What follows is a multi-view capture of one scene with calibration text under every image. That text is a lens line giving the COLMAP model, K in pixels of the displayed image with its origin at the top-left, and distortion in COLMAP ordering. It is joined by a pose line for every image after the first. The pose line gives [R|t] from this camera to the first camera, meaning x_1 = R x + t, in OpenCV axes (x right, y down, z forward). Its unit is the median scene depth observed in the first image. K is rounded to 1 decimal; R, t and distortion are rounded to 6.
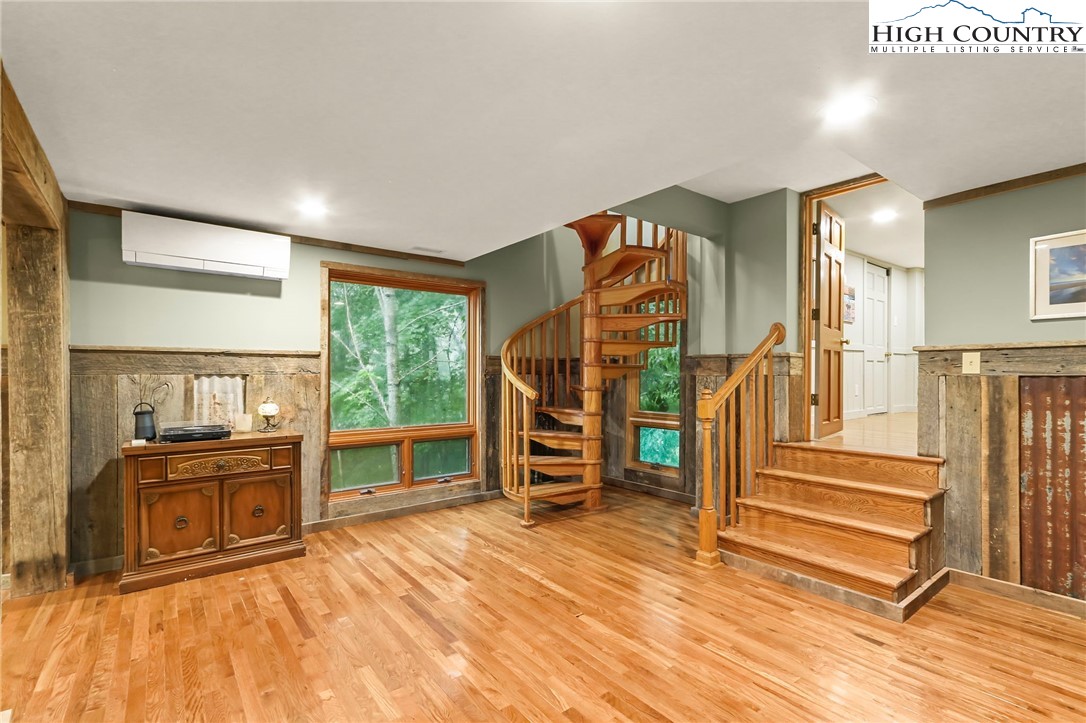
lens RADIAL K [[499.2, 0, 534.0], [0, 499.2, 369.9], [0, 0, 1]] dist [-0.001690, 0.003286]
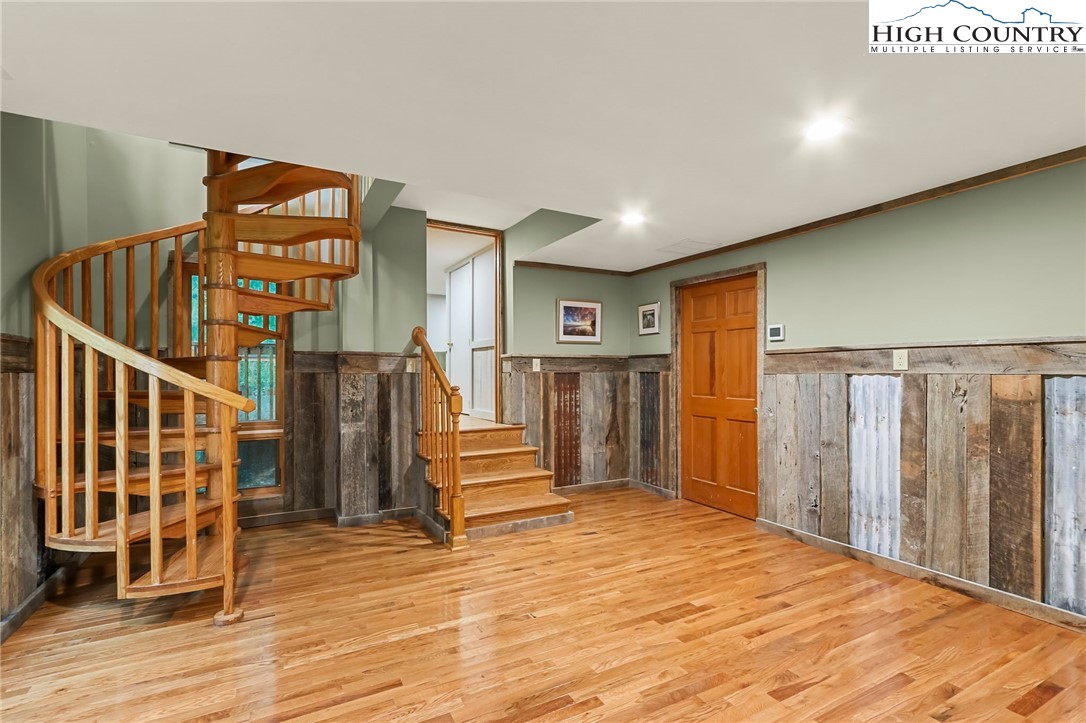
lens RADIAL K [[499.2, 0, 533.7], [0, 499.2, 368.7], [0, 0, 1]] dist [-0.001690, 0.003286]
pose [[0.153335, 0.006860, 0.988150, -0.807355], [-0.006882, 0.999959, -0.005874, 0.008090], [-0.988150, -0.005900, 0.153376, 0.772272]]
